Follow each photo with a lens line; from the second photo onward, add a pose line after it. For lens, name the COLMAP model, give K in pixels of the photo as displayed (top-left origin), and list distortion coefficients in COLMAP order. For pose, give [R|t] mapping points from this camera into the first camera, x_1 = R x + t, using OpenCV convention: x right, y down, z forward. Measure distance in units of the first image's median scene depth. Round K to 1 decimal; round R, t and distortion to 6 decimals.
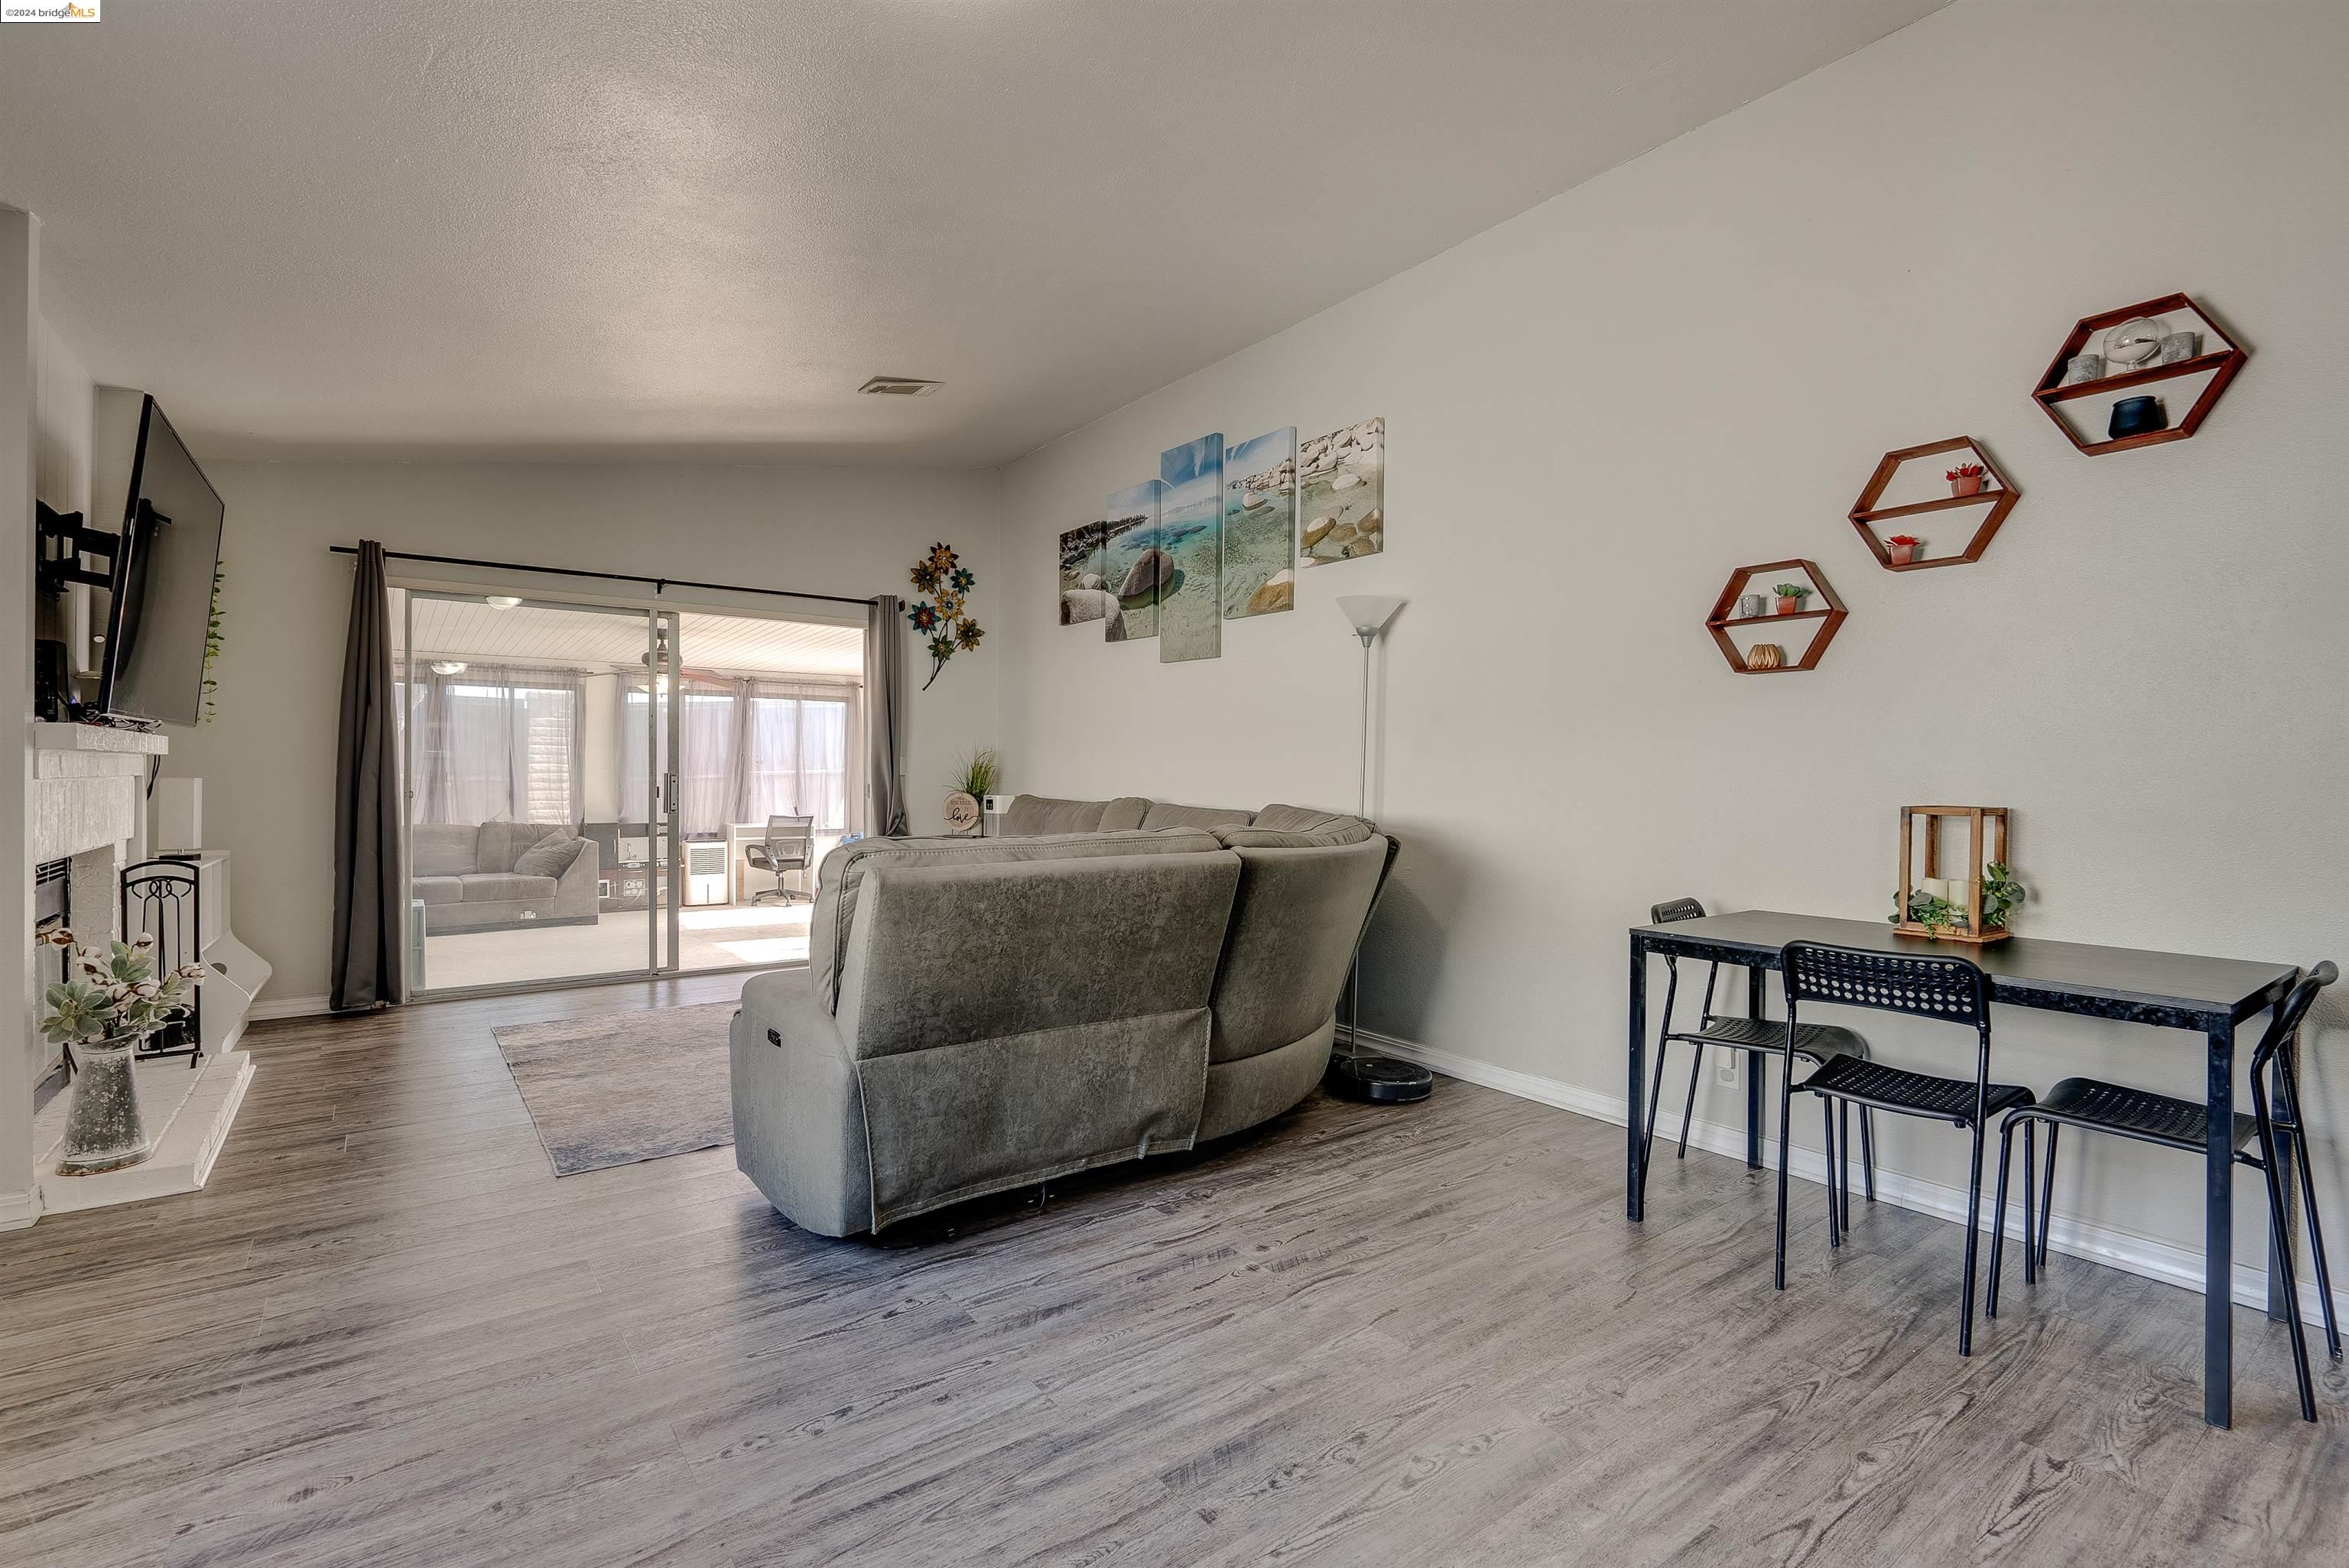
lens RADIAL K [[1068.8, 0, 1179.4], [0, 1068.8, 780.5], [0, 0, 1]] dist [-0.003099, 0.001485]
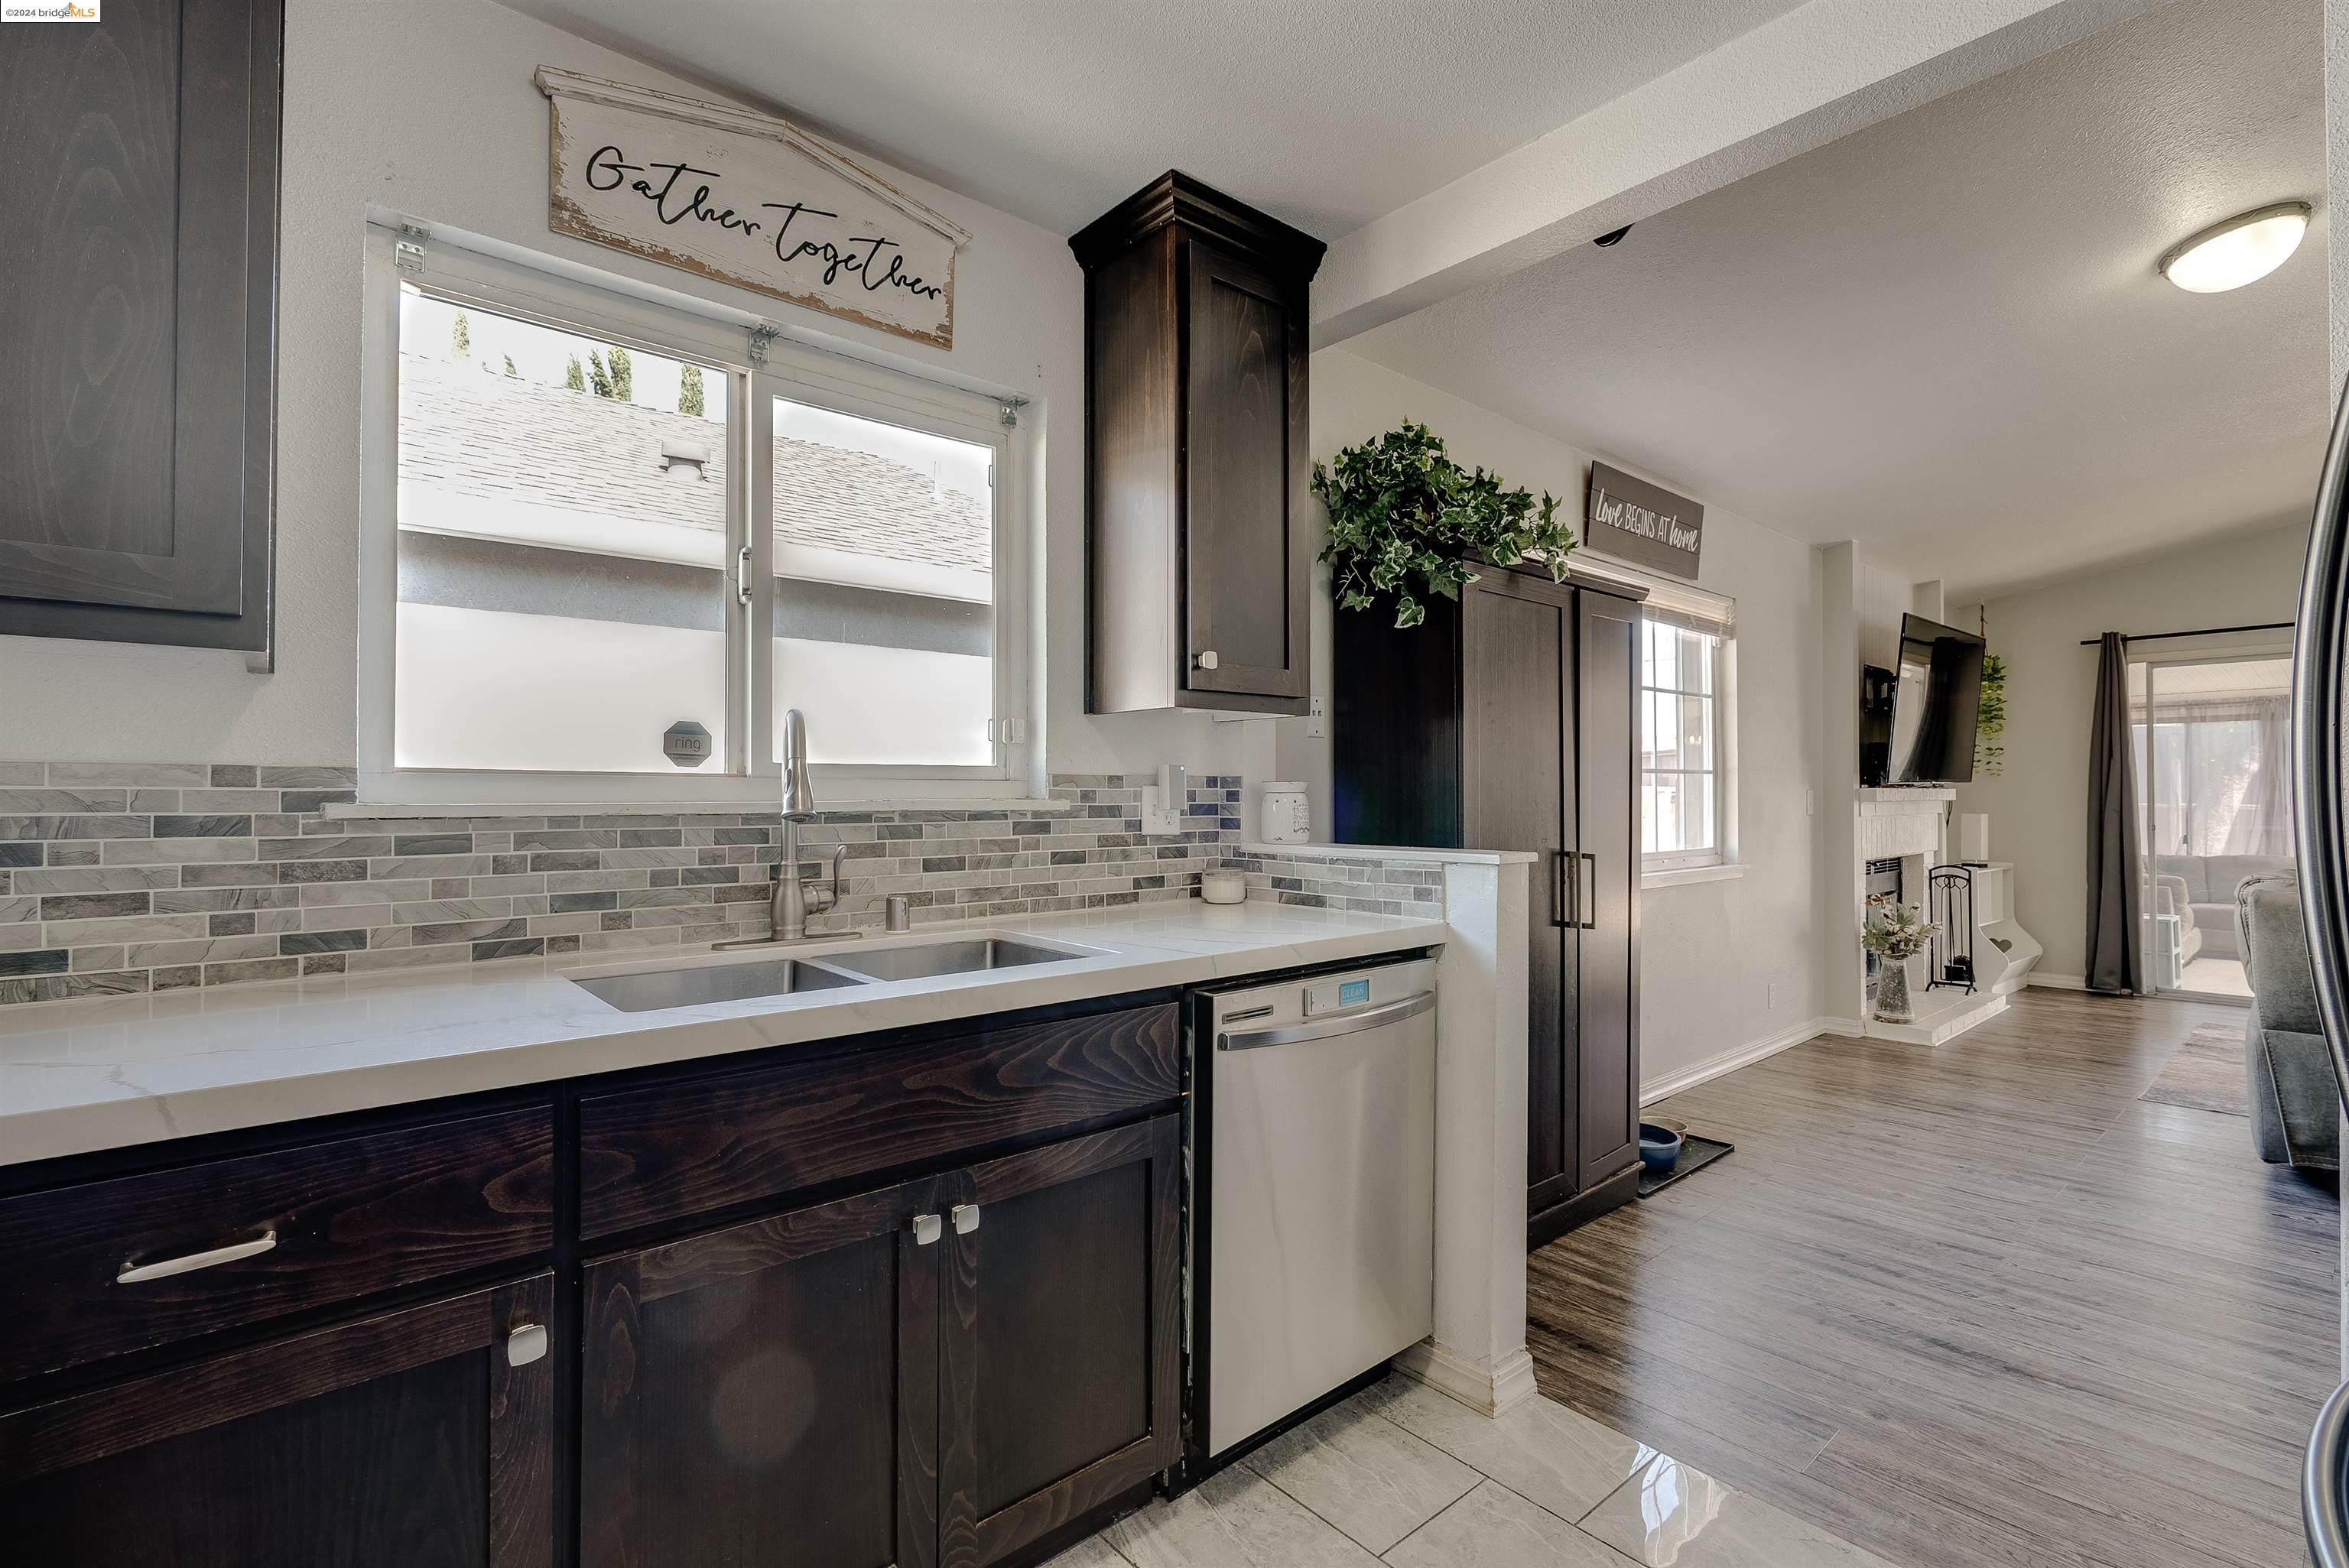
lens RADIAL K [[1068.8, 0, 1169.8], [0, 1068.8, 785.5], [0, 0, 1]] dist [-0.003099, 0.001485]
pose [[0.072176, -0.017516, -0.997238, 0.452730], [-0.001762, 0.999842, -0.017689, -0.012229], [0.997390, 0.003034, 0.072134, -0.237756]]
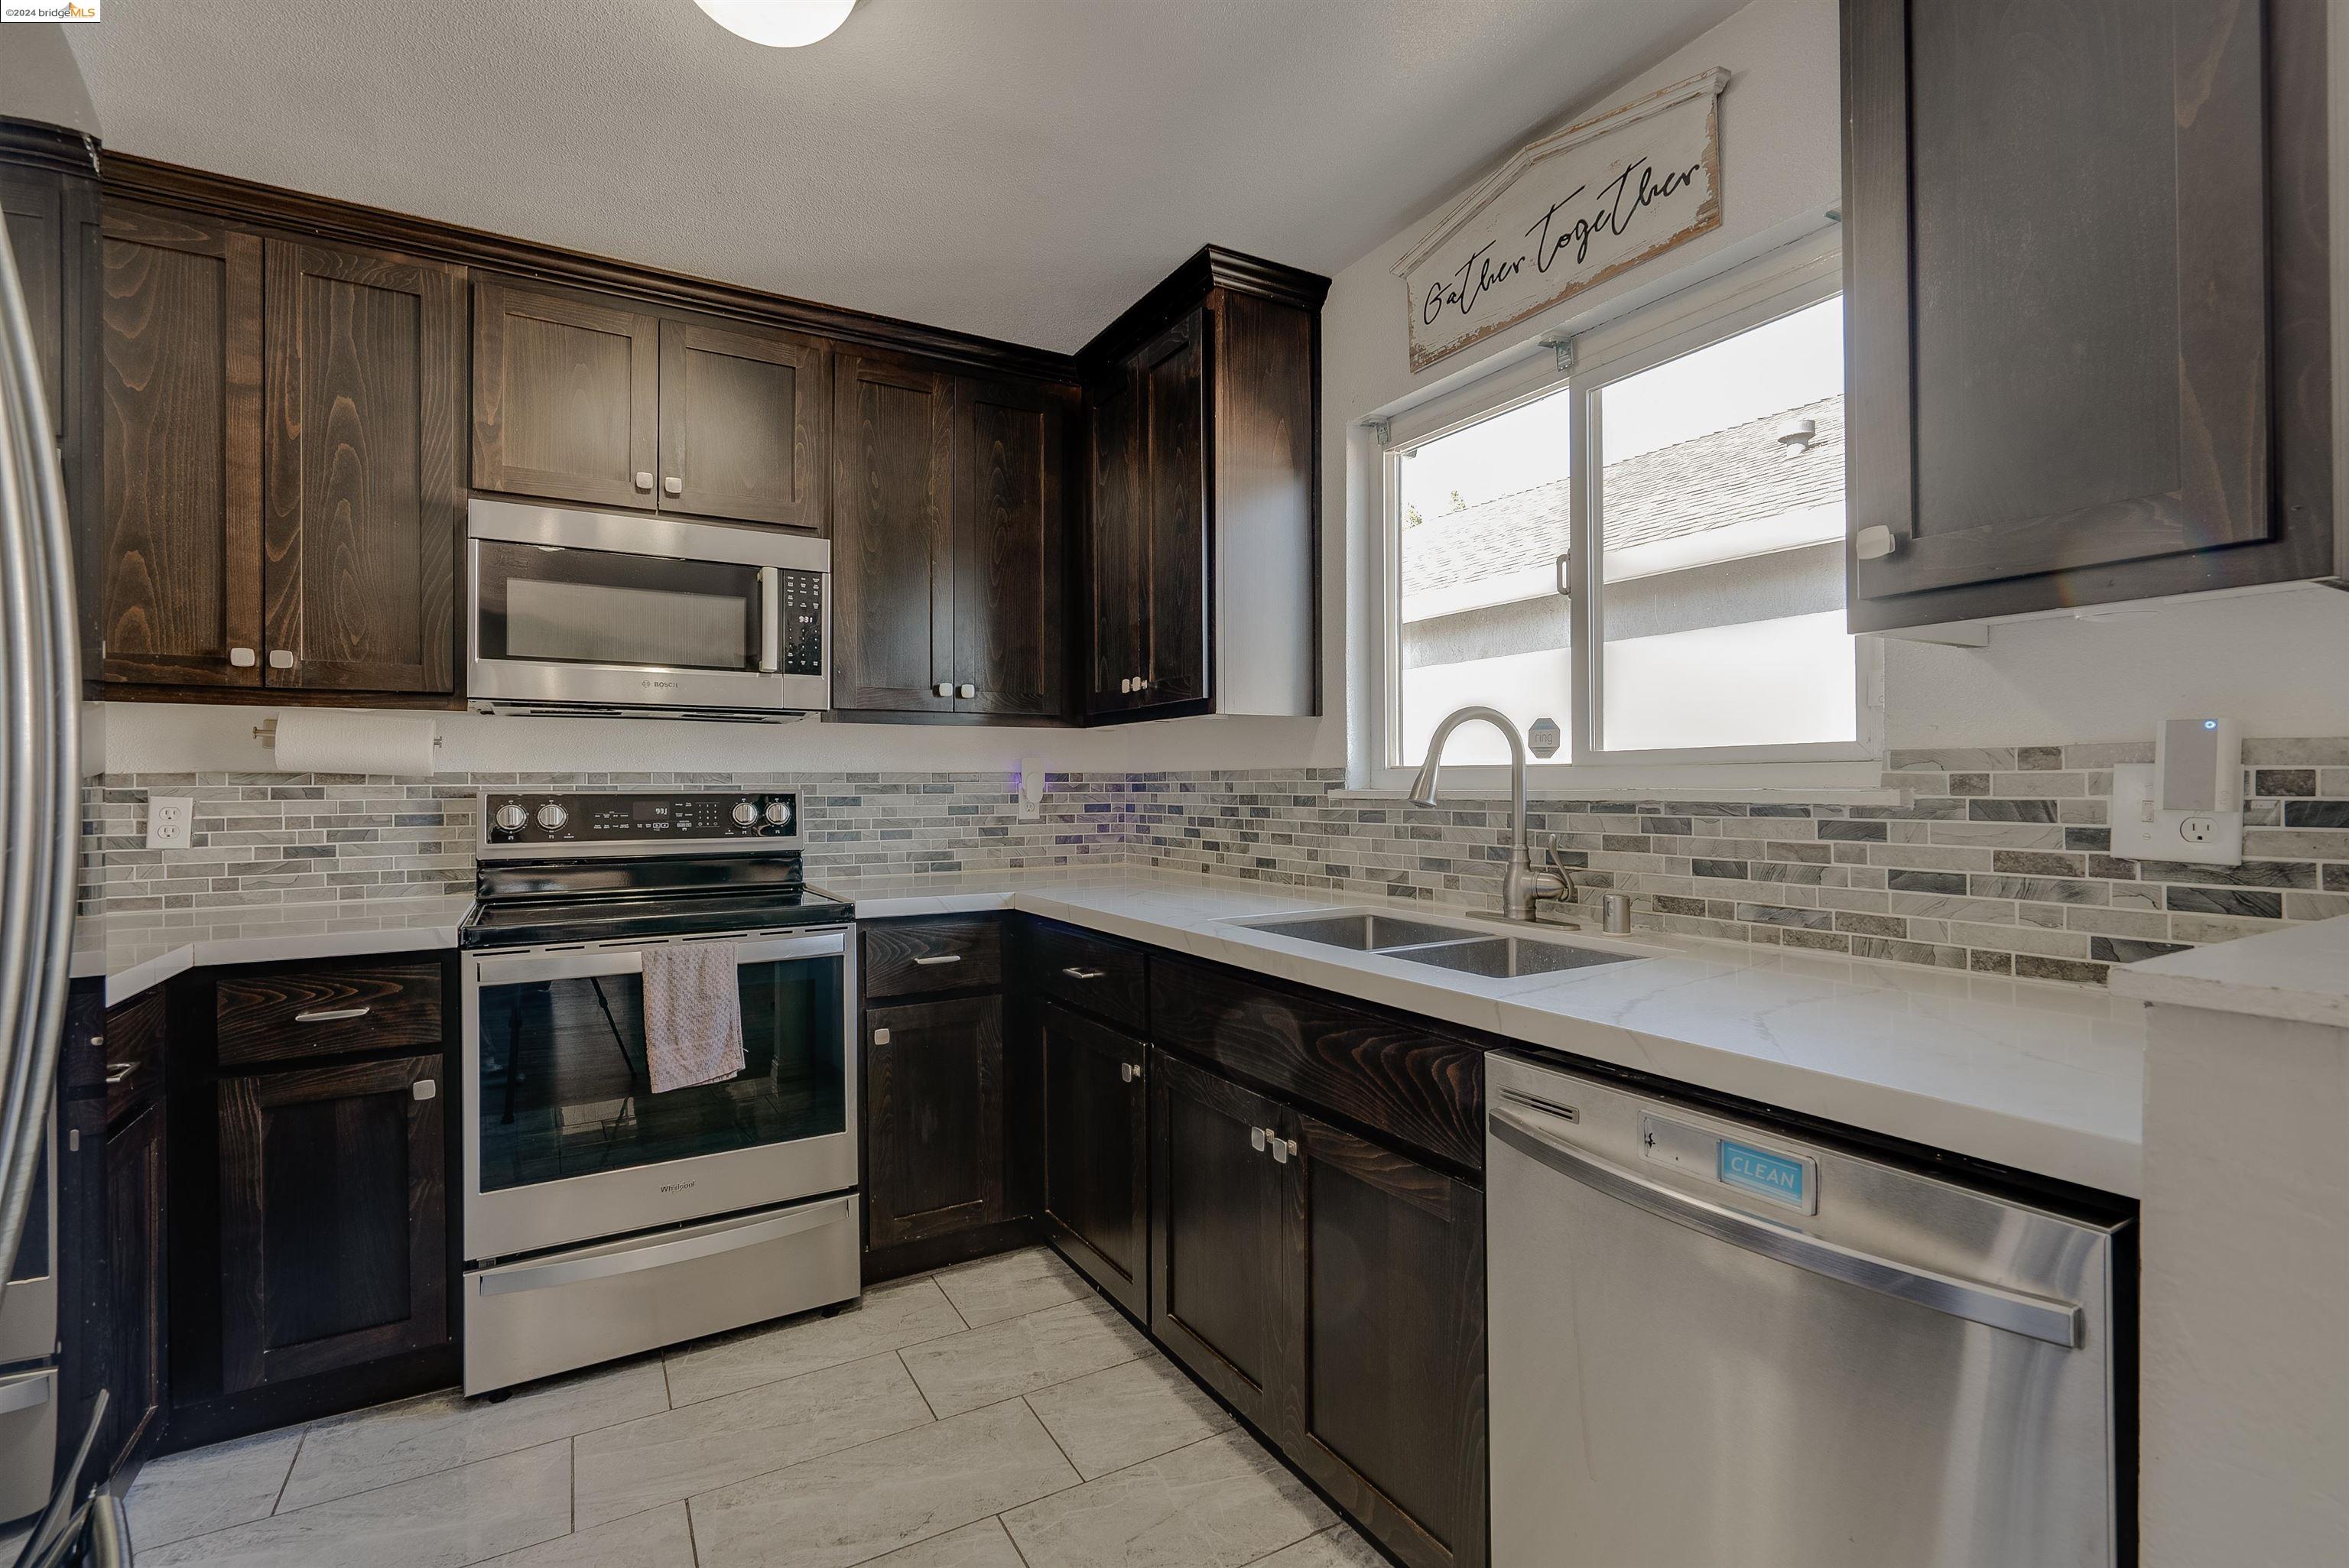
lens RADIAL K [[1068.8, 0, 1174.3], [0, 1068.8, 781.3], [0, 0, 1]] dist [-0.003099, 0.001485]
pose [[-0.993740, -0.001578, 0.111703, 0.149973], [-0.001409, 0.999998, 0.001591, -0.016747], [-0.111706, 0.001424, -0.993740, 0.071280]]
